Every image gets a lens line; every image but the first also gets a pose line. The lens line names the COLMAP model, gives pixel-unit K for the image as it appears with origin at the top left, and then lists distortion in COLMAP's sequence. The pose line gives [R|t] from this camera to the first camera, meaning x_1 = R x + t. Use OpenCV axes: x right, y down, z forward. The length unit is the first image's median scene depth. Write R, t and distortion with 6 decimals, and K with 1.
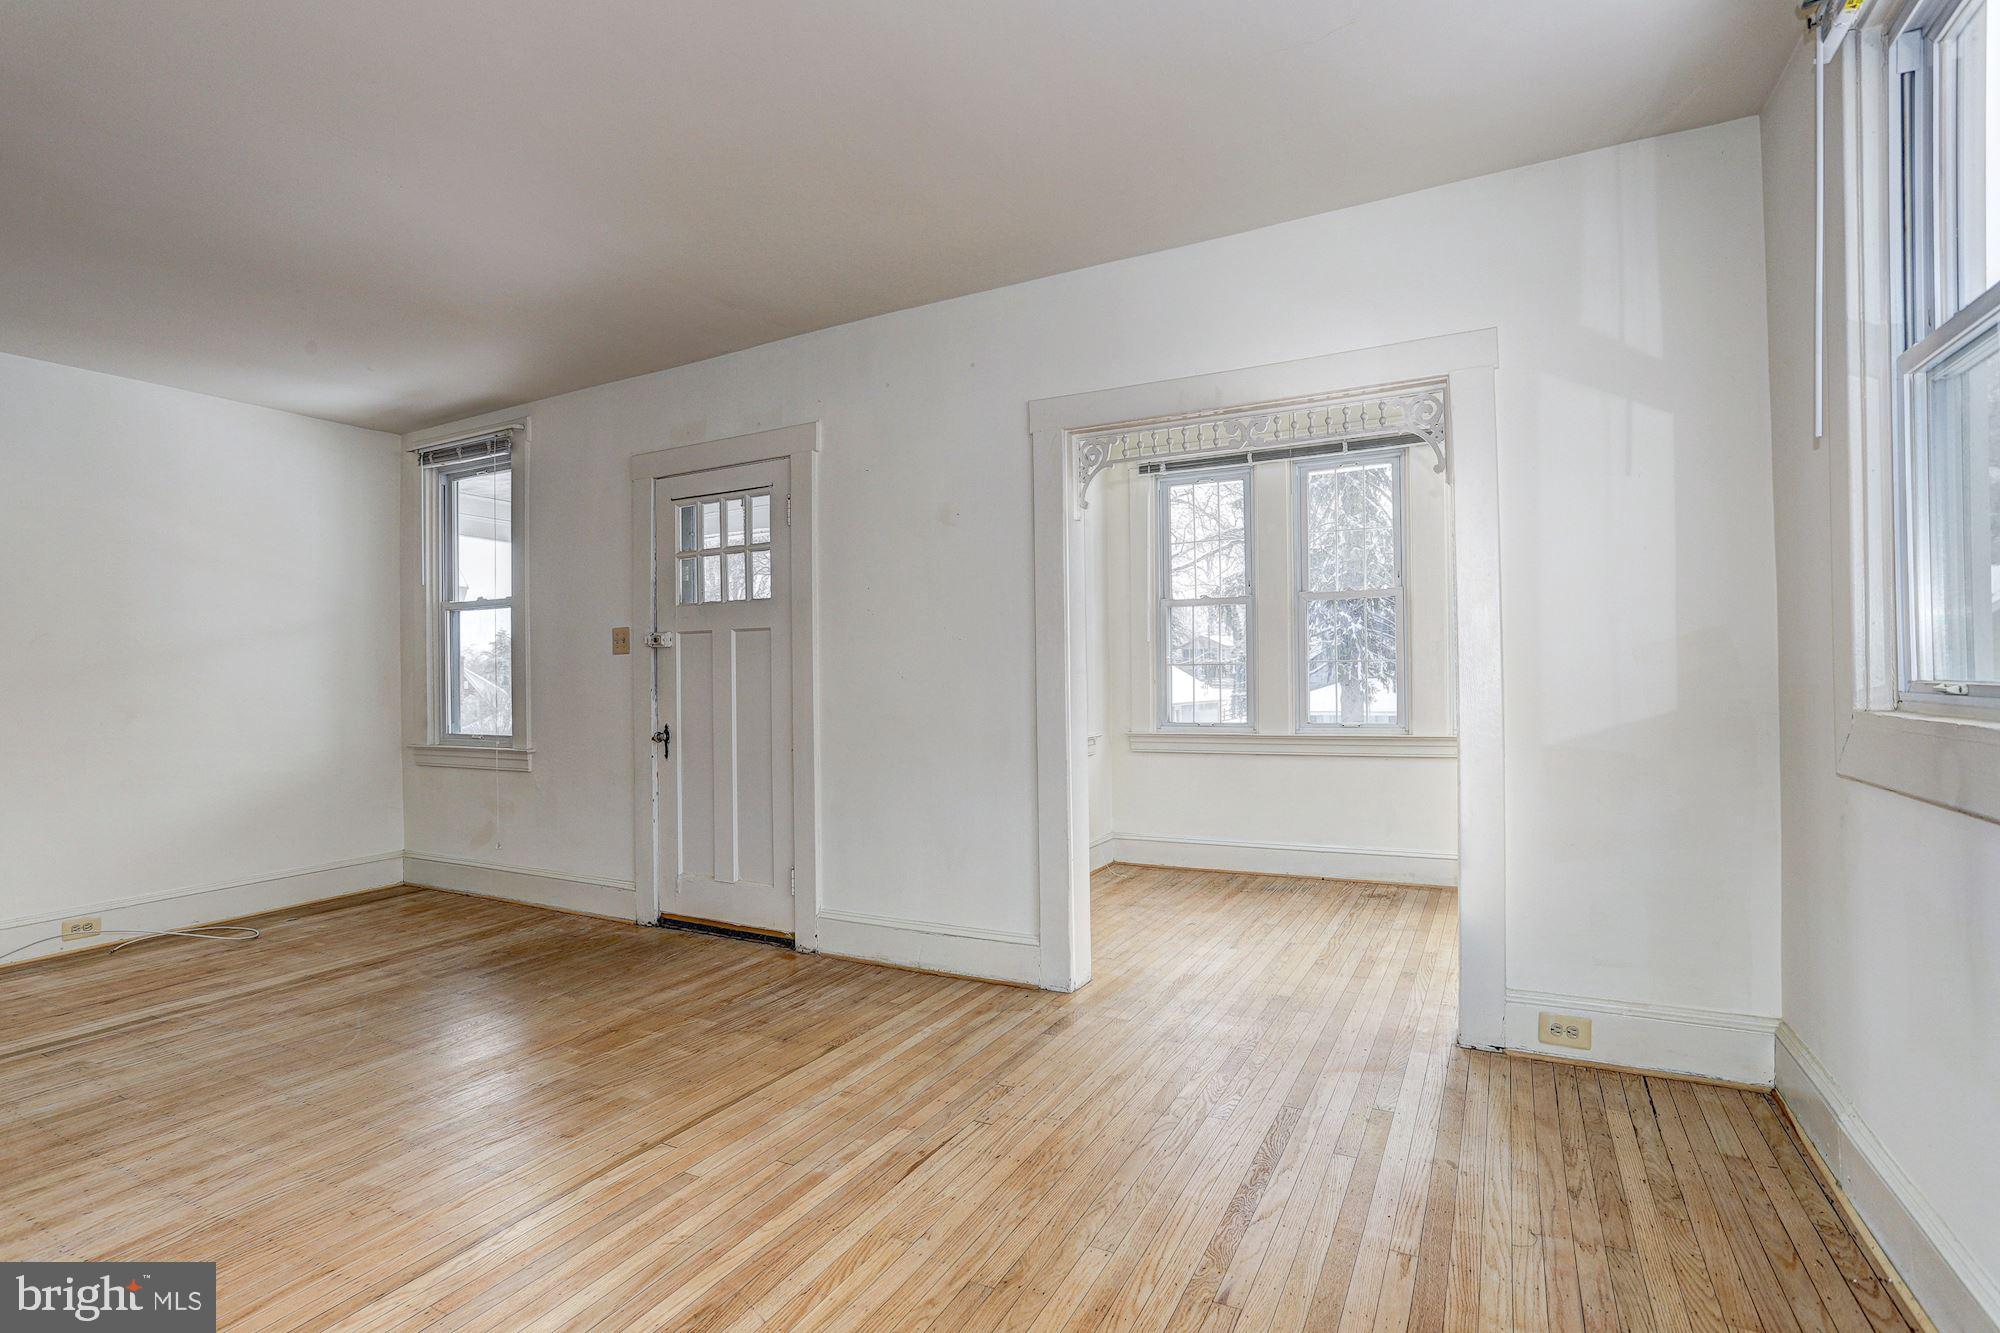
lens RADIAL K [[990.5, 0, 985.5], [0, 990.5, 666.1], [0, 0, 1]] dist [-0.050611, 0.026177]
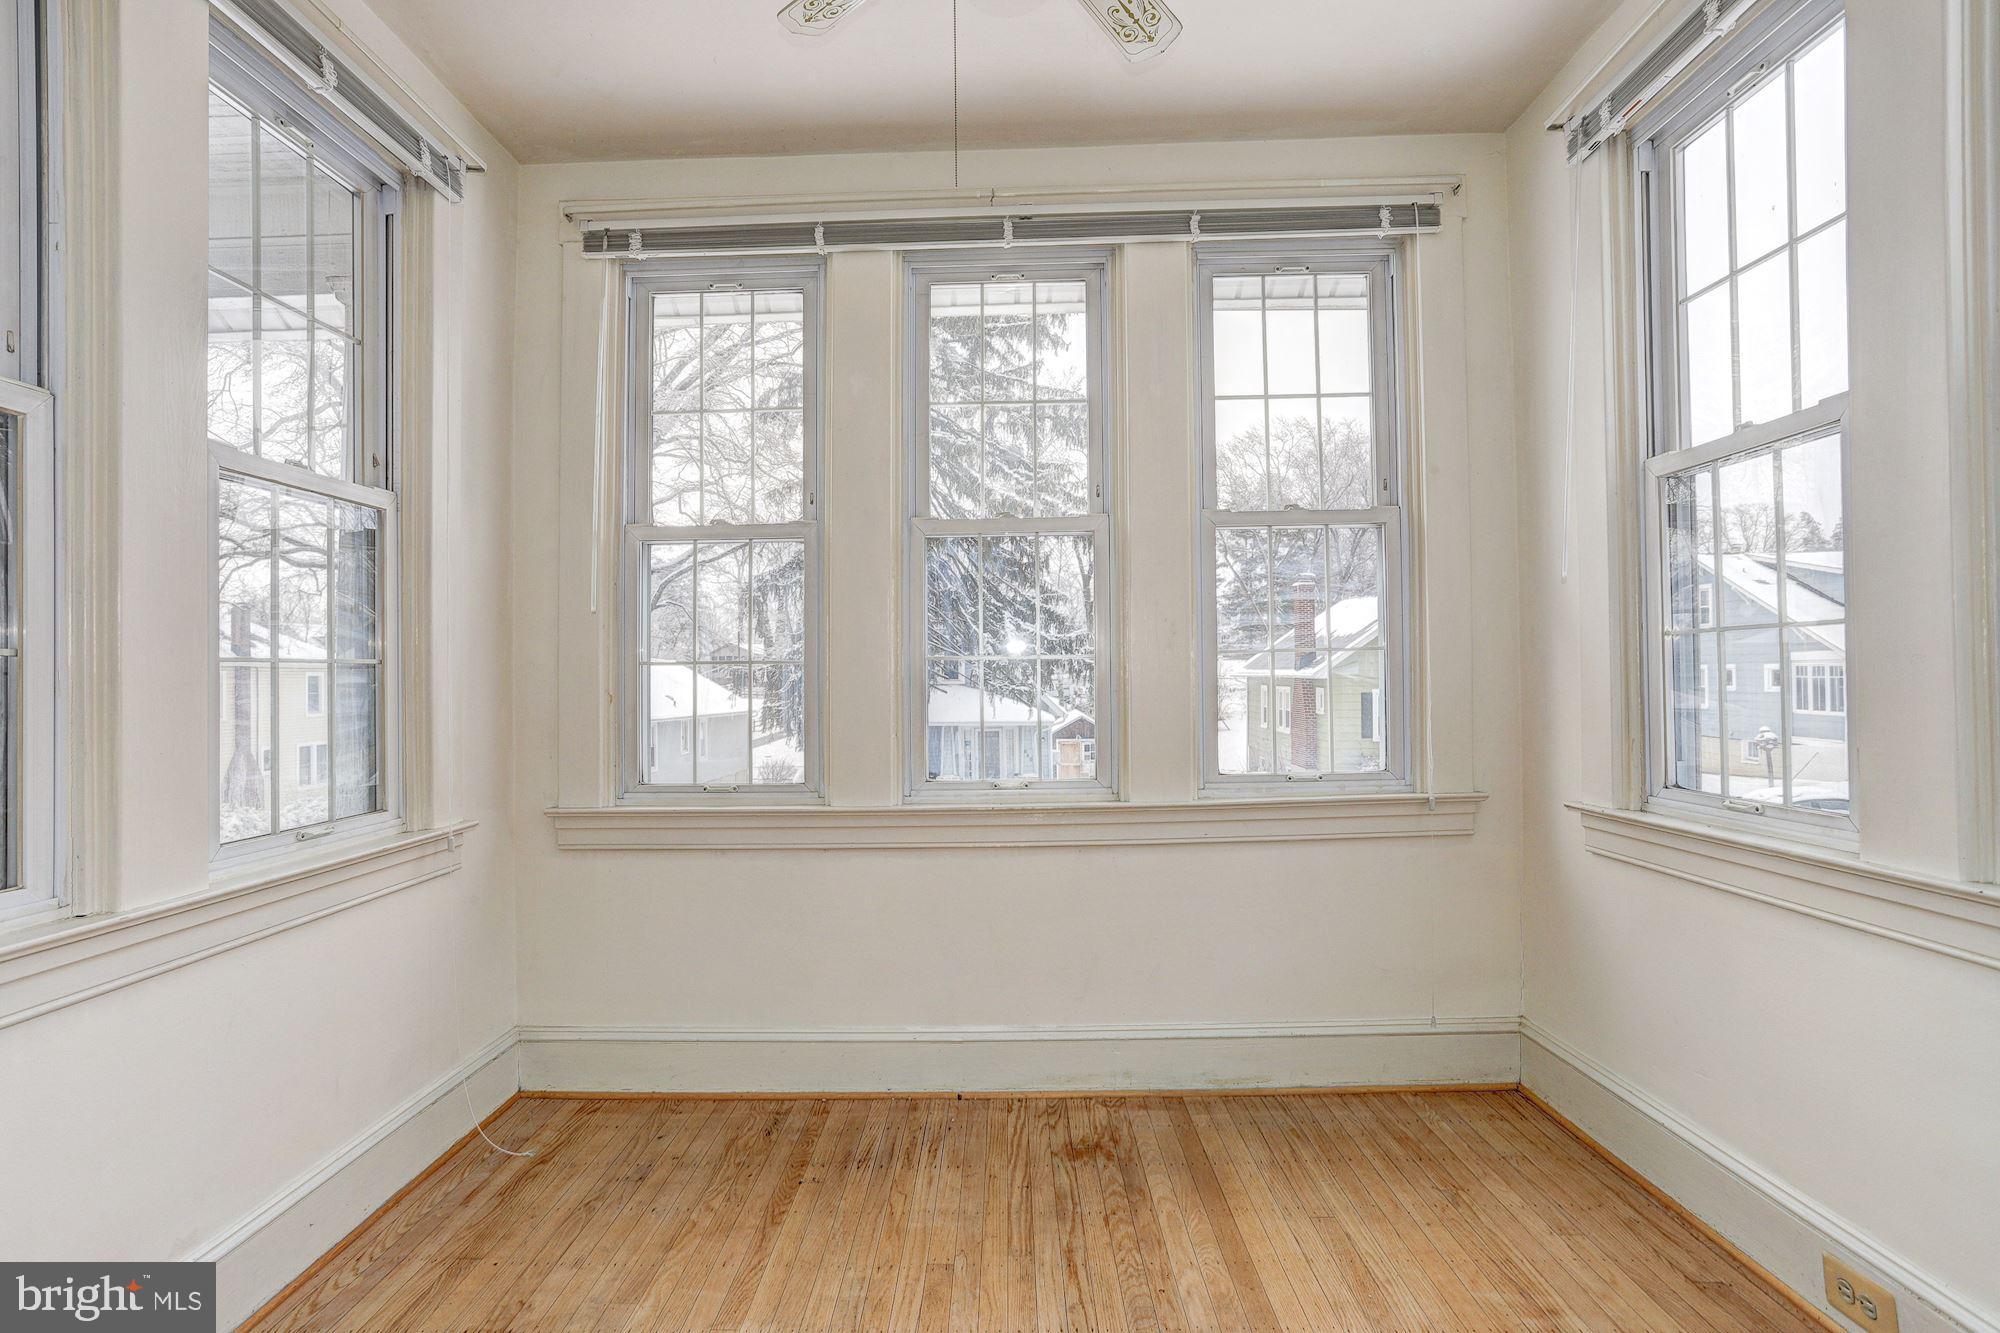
lens RADIAL K [[993.8, 0, 991.5], [0, 993.8, 668.0], [0, 0, 1]] dist [-0.048169, 0.019124]
pose [[0.890570, 0.009324, 0.454751, 0.120357], [-0.006230, 0.999946, -0.008301, 0.004044], [-0.454803, 0.004559, 0.890580, 0.508977]]
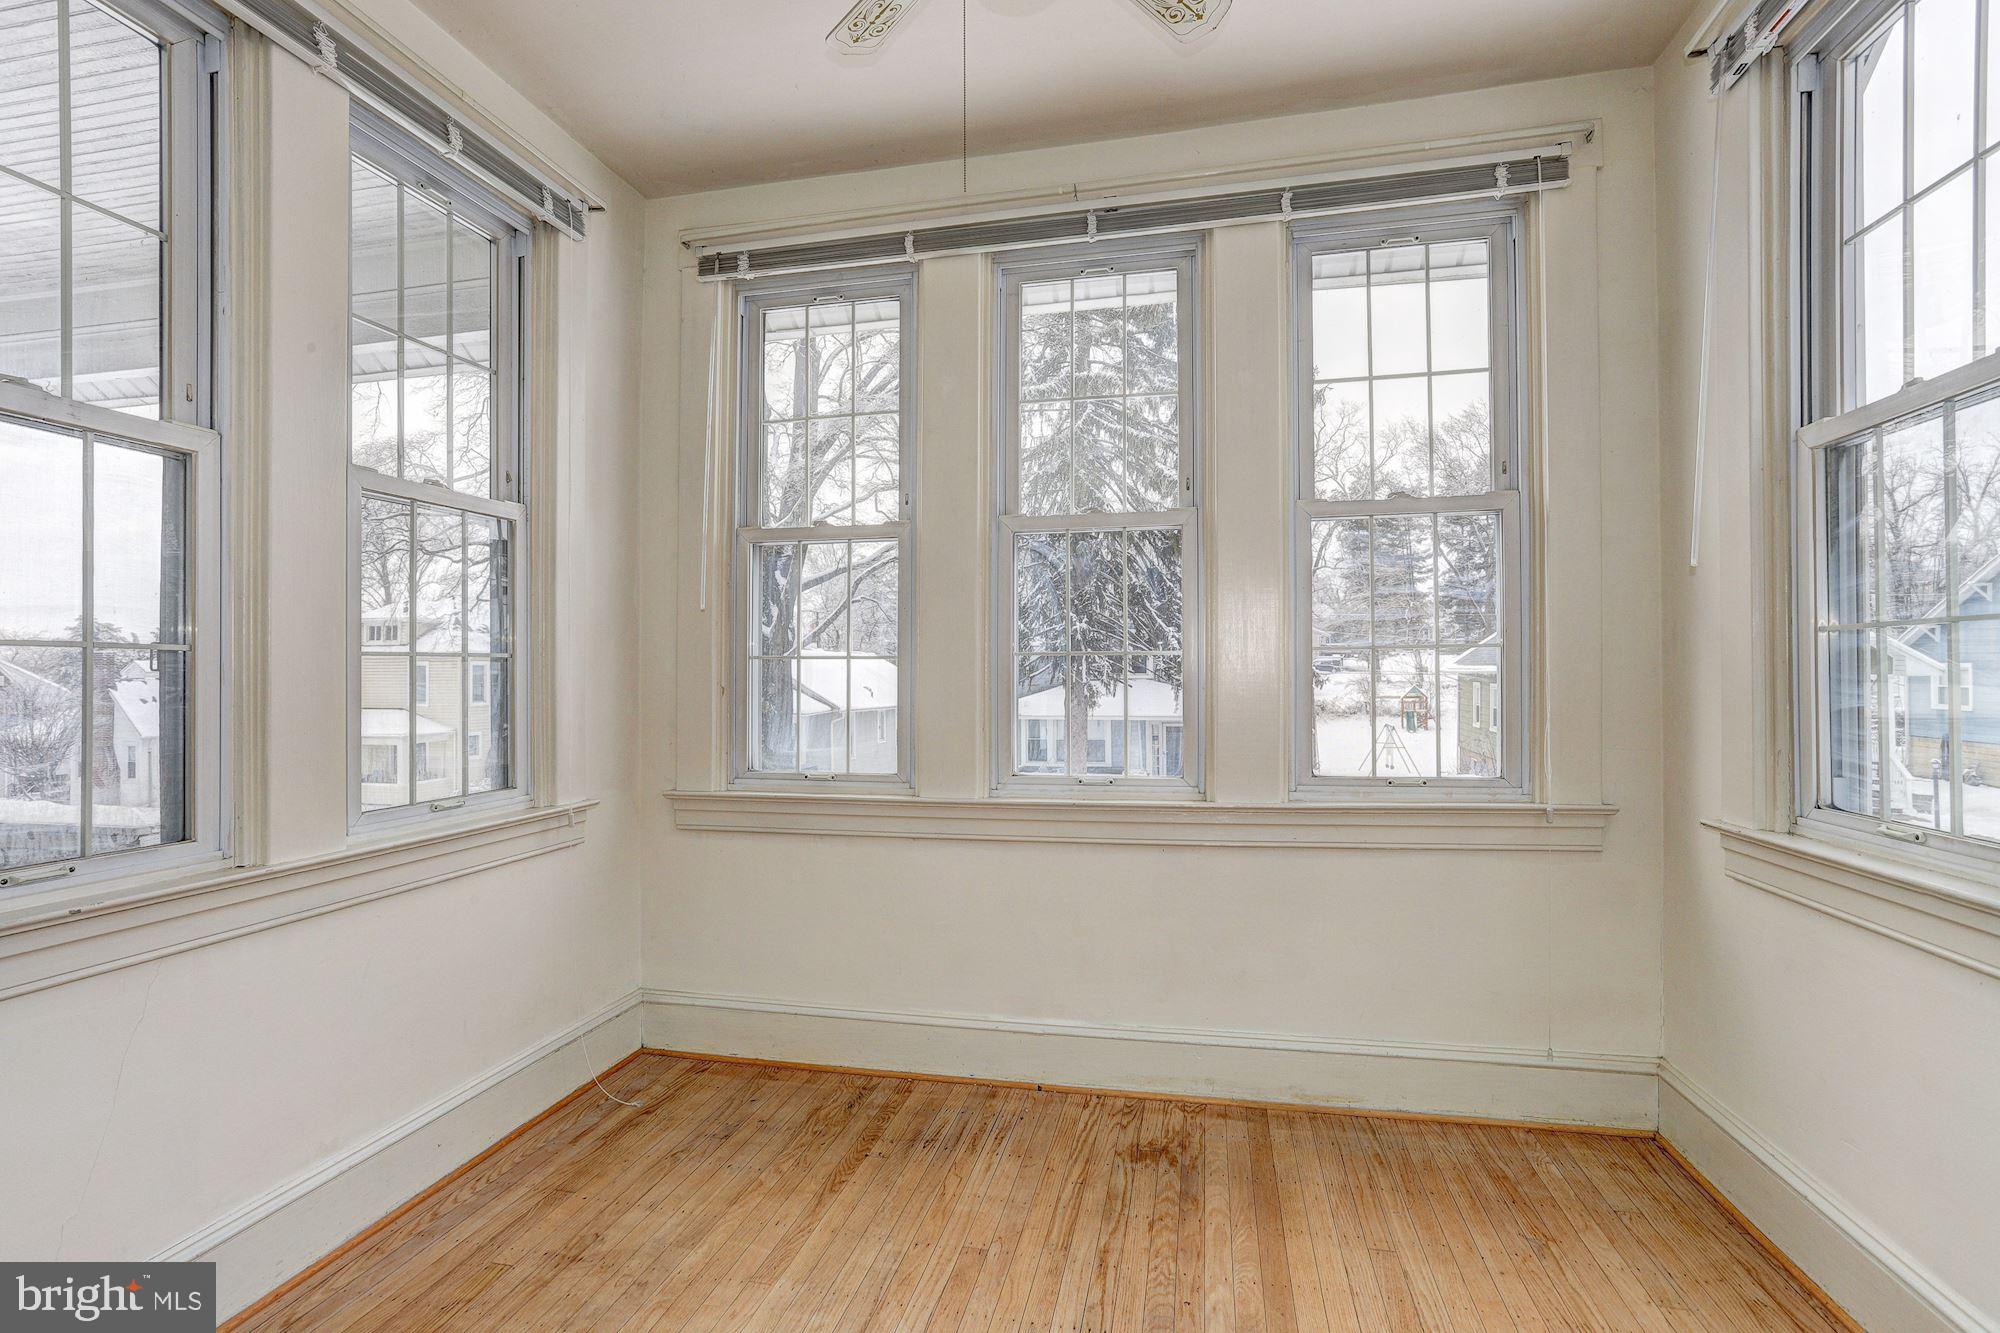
lens RADIAL K [[990.5, 0, 980.6], [0, 990.5, 668.0], [0, 0, 1]] dist [-0.050611, 0.026177]
pose [[0.965396, 0.012718, 0.260479, 0.168243], [-0.013262, 0.999912, 0.000329, 0.002461], [-0.260452, -0.003772, 0.965479, 0.487305]]
